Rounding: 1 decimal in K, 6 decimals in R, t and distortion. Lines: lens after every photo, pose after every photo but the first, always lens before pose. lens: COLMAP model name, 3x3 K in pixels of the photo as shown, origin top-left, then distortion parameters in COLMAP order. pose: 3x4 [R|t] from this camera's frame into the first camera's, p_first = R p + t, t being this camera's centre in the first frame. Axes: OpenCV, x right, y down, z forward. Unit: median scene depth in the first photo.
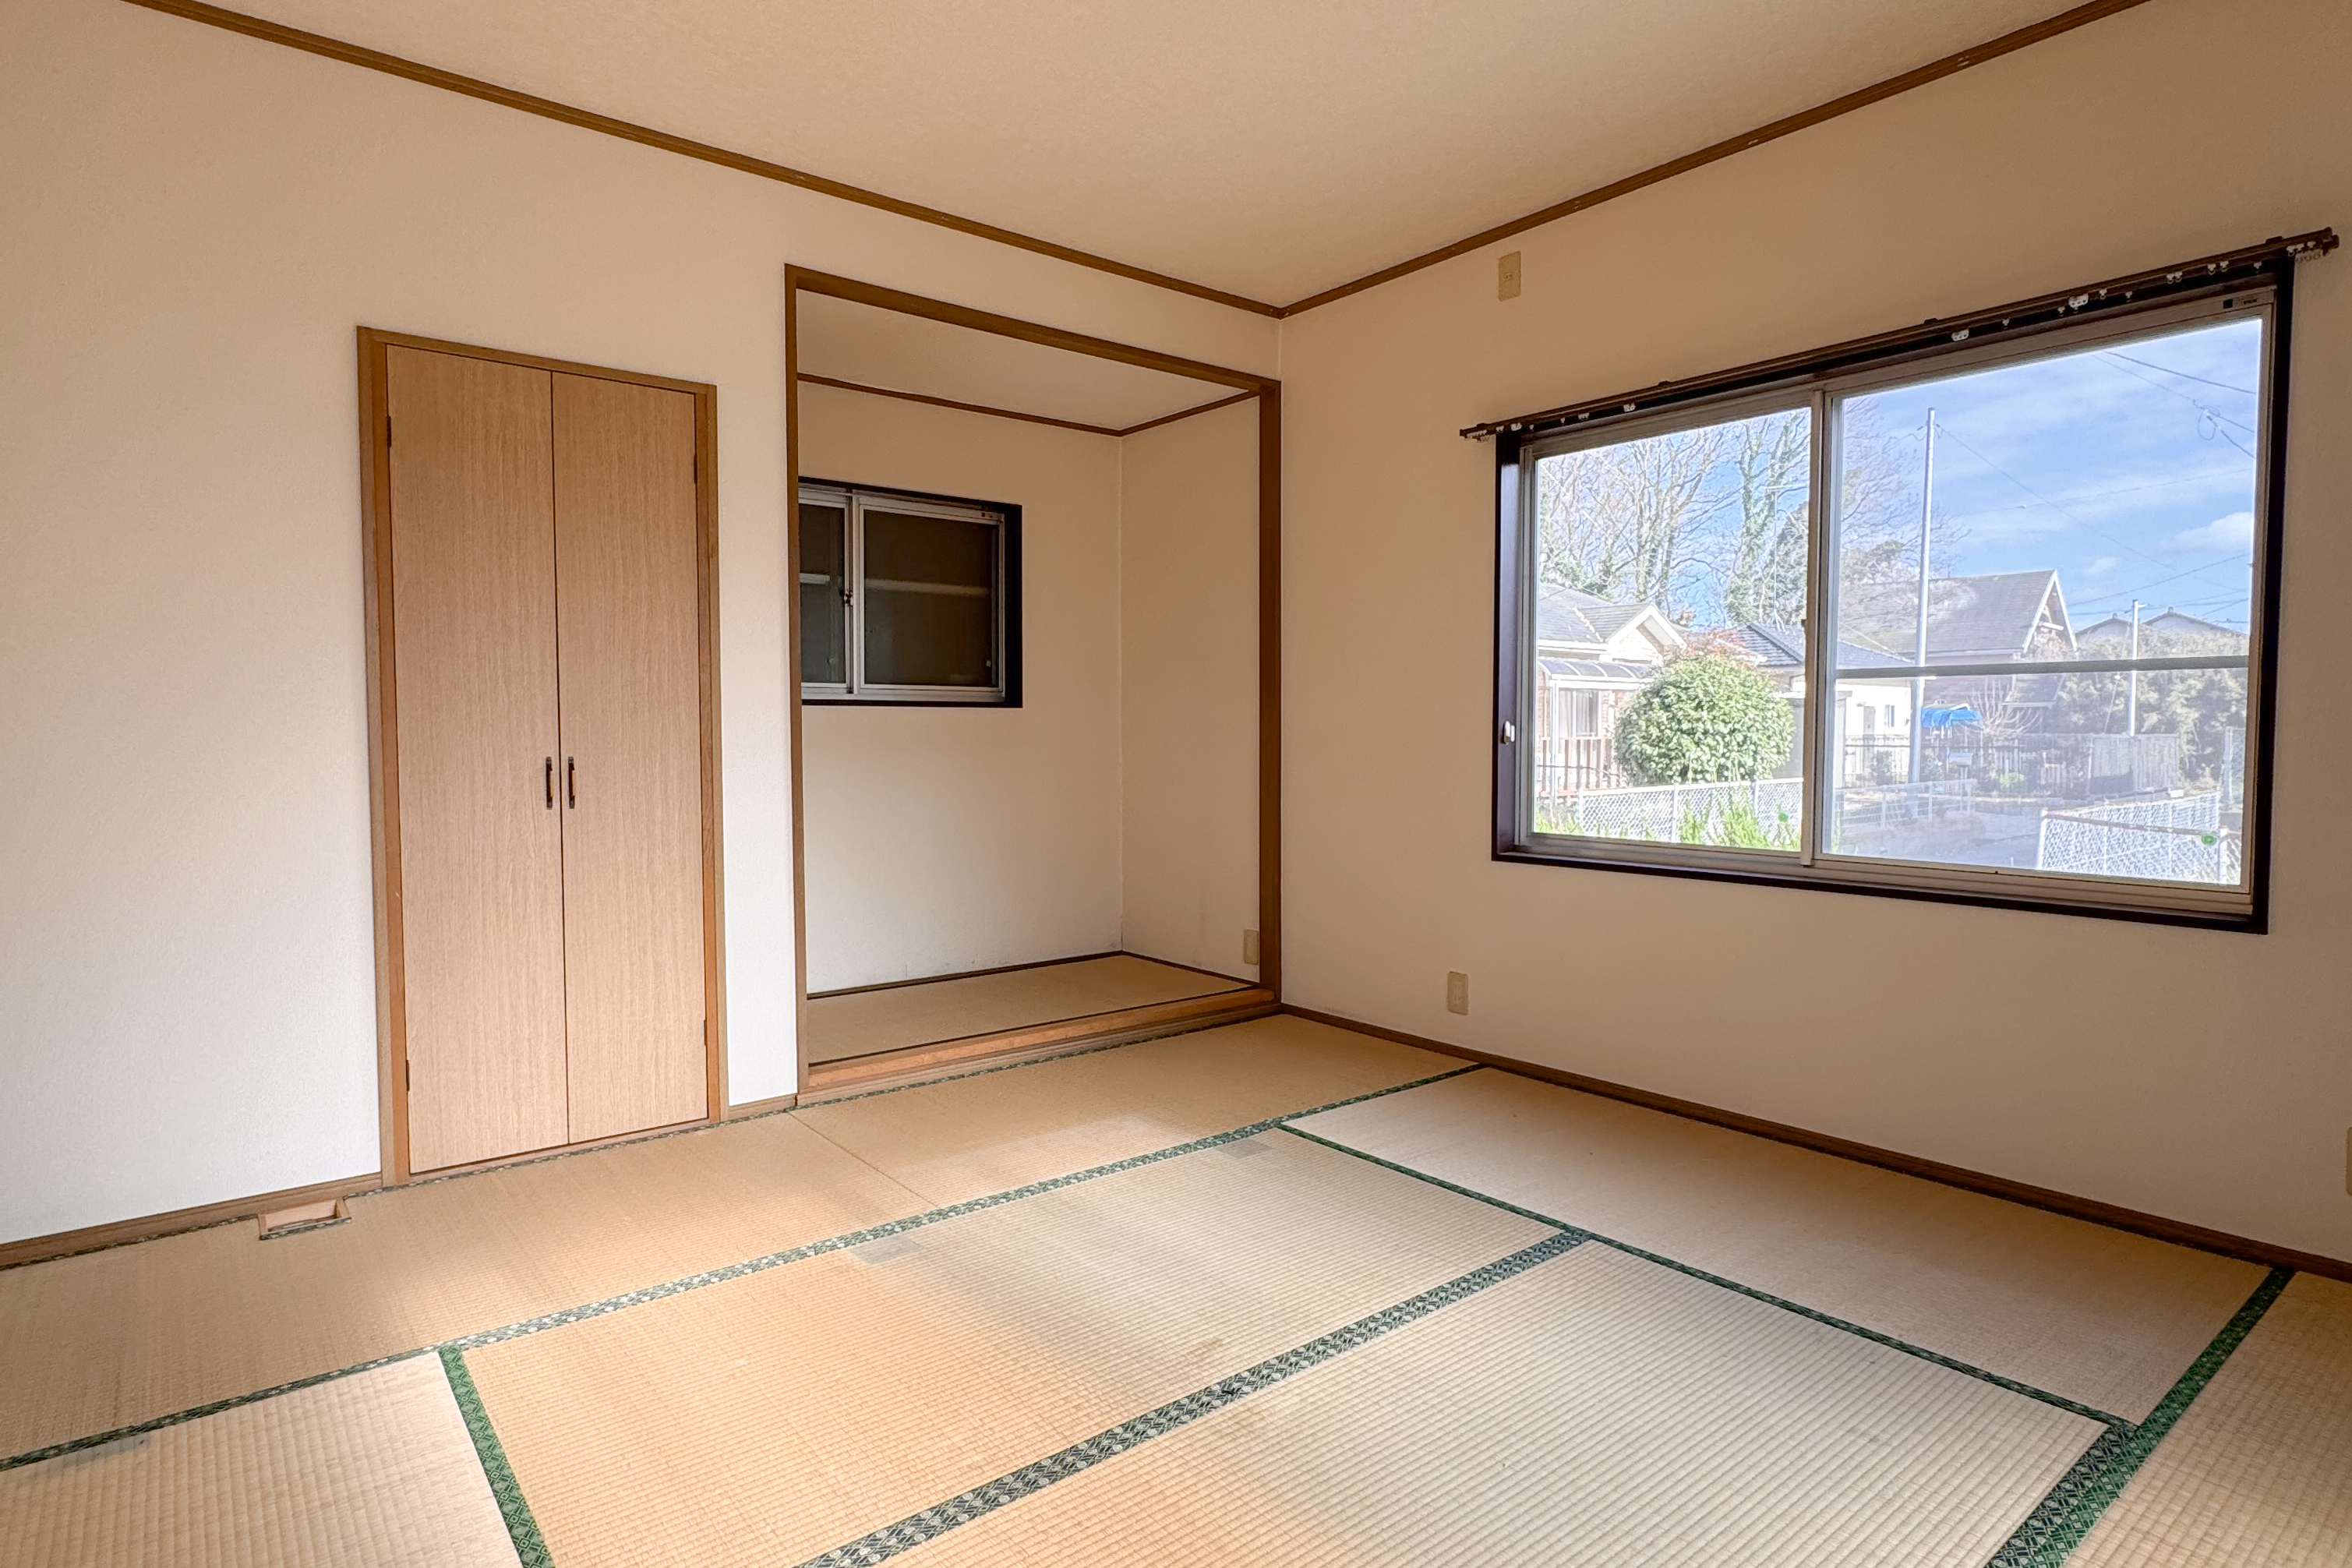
lens RADIAL K [[1256.8, 0, 1194.6], [0, 1256.8, 772.0], [0, 0, 1]] dist [-0.002197, 0.002241]
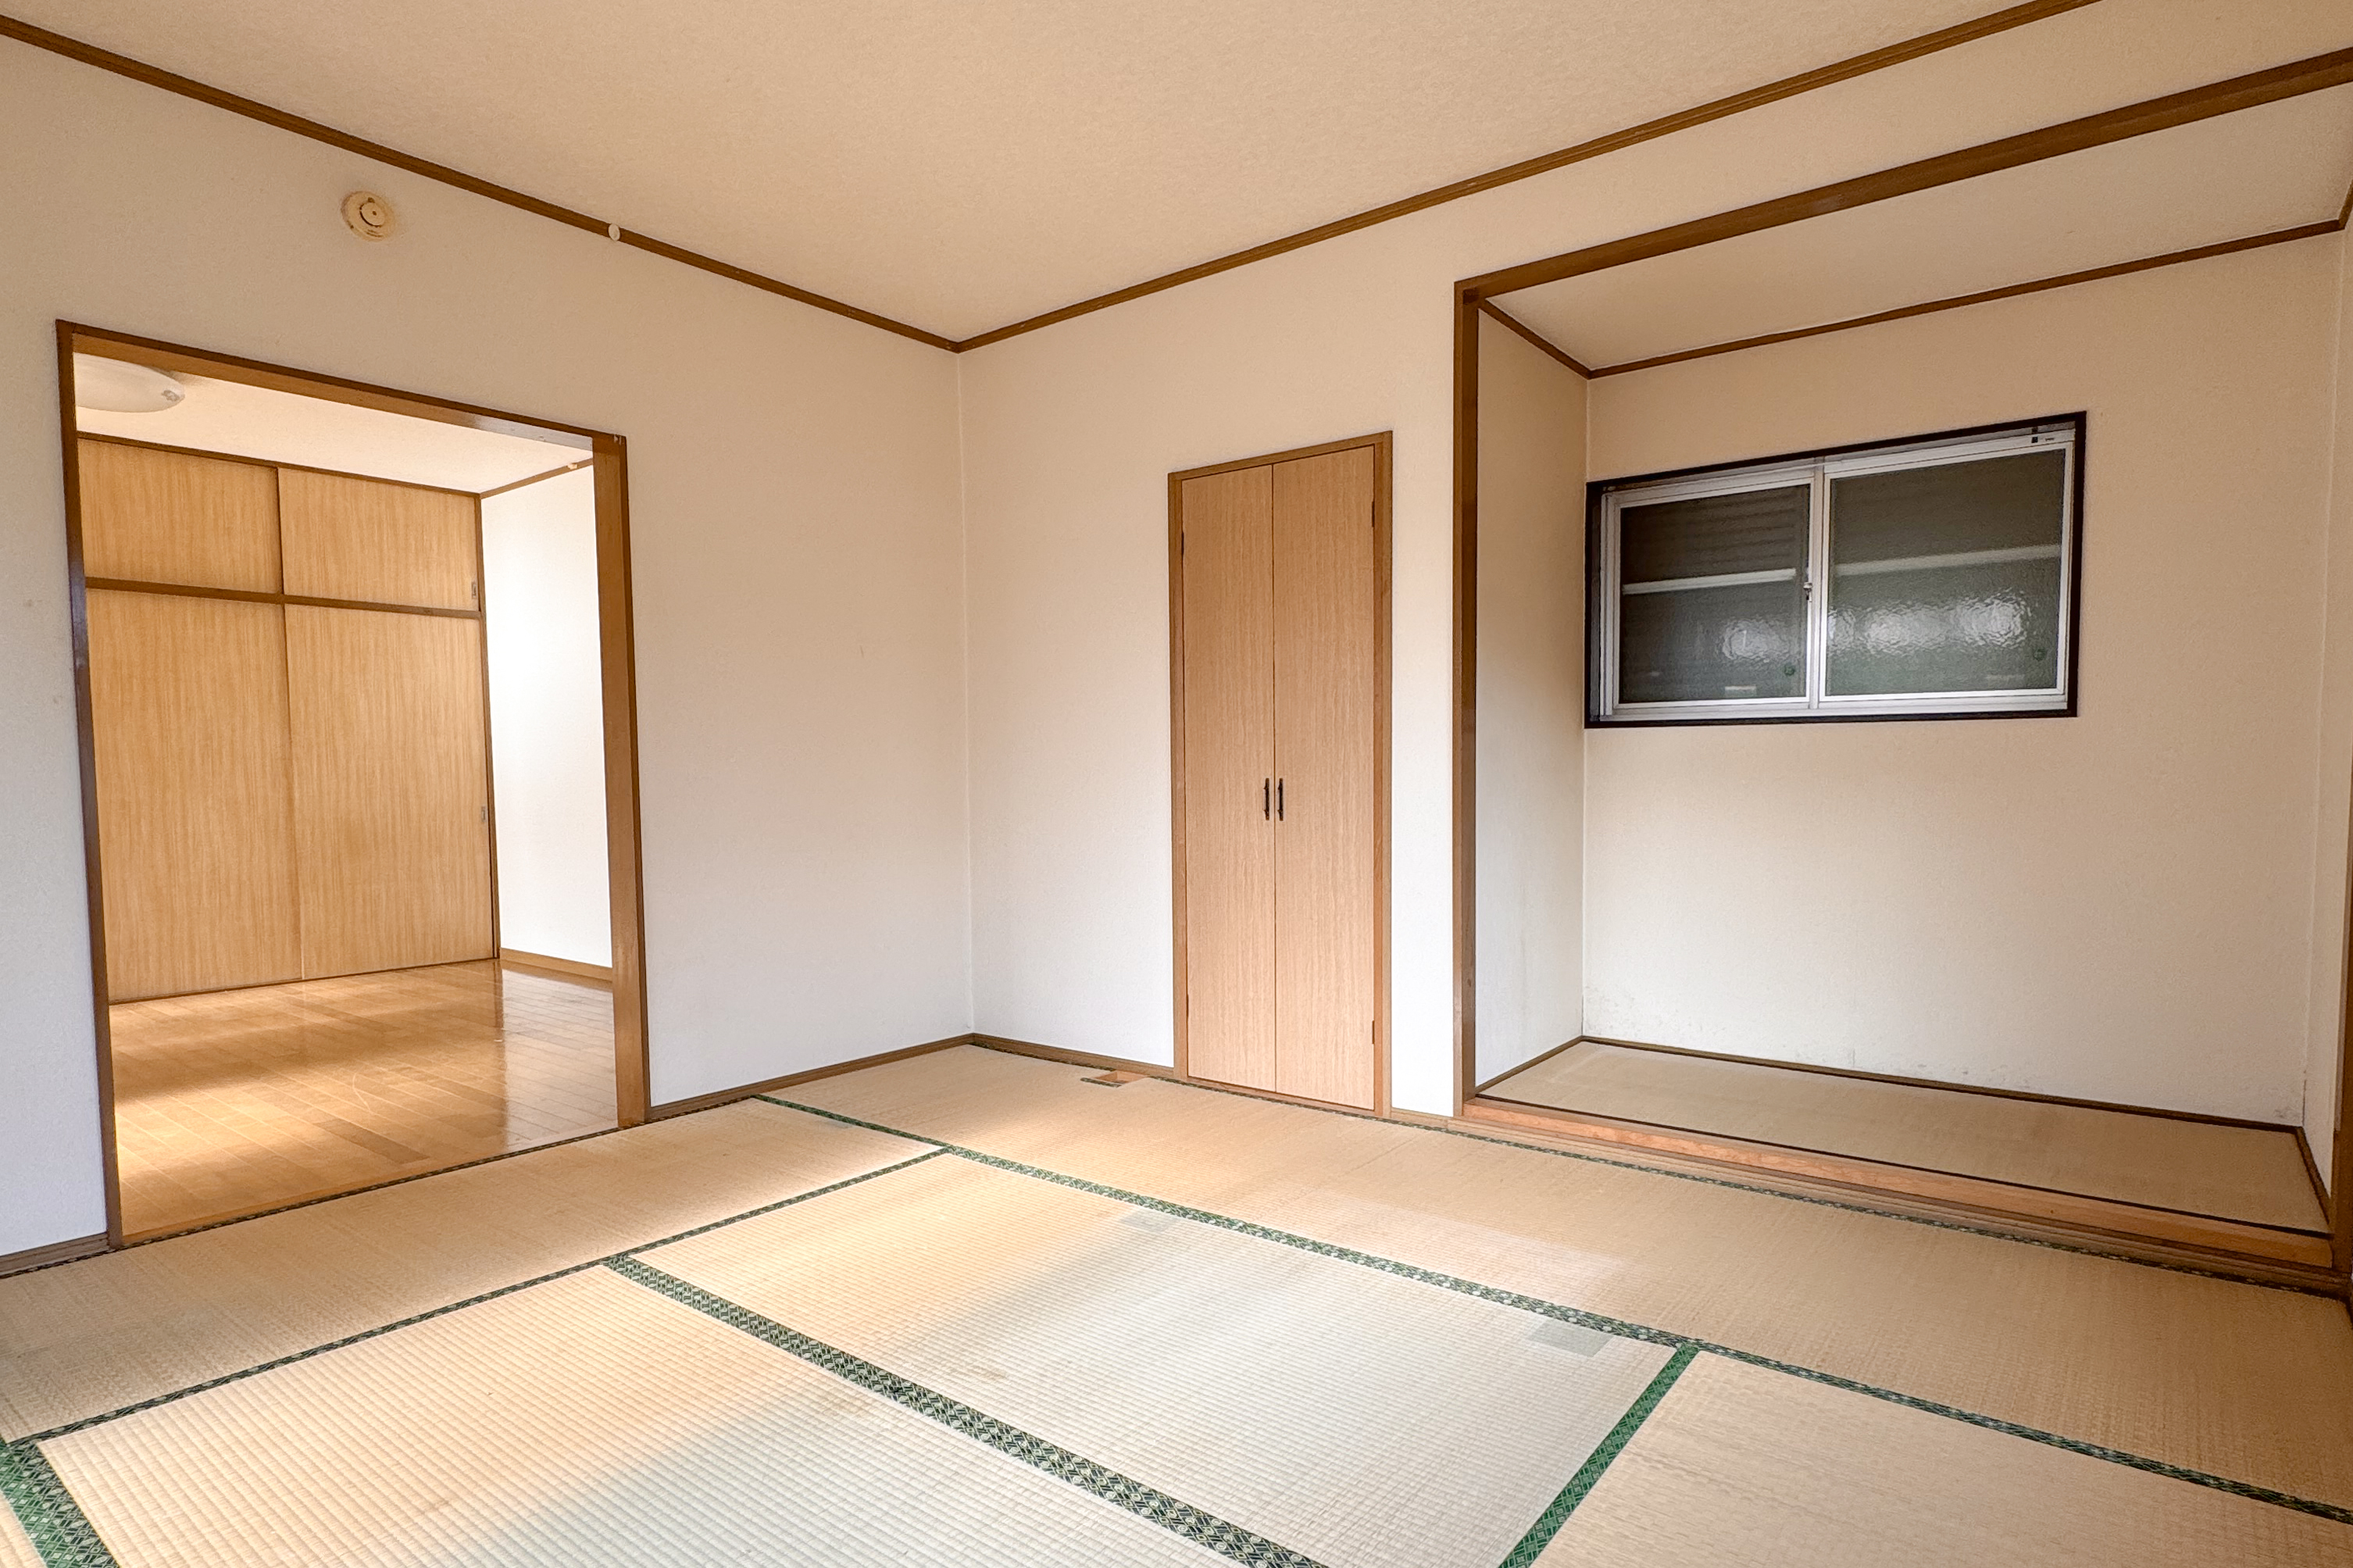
lens RADIAL K [[1257.3, 0, 1155.6], [0, 1257.3, 835.3], [0, 0, 1]] dist [-0.002197, 0.002241]
pose [[0.219392, 0.054050, -0.974138, 0.646990], [-0.026091, 0.998432, 0.049522, -0.013458], [0.975288, 0.014551, 0.220458, 0.591824]]
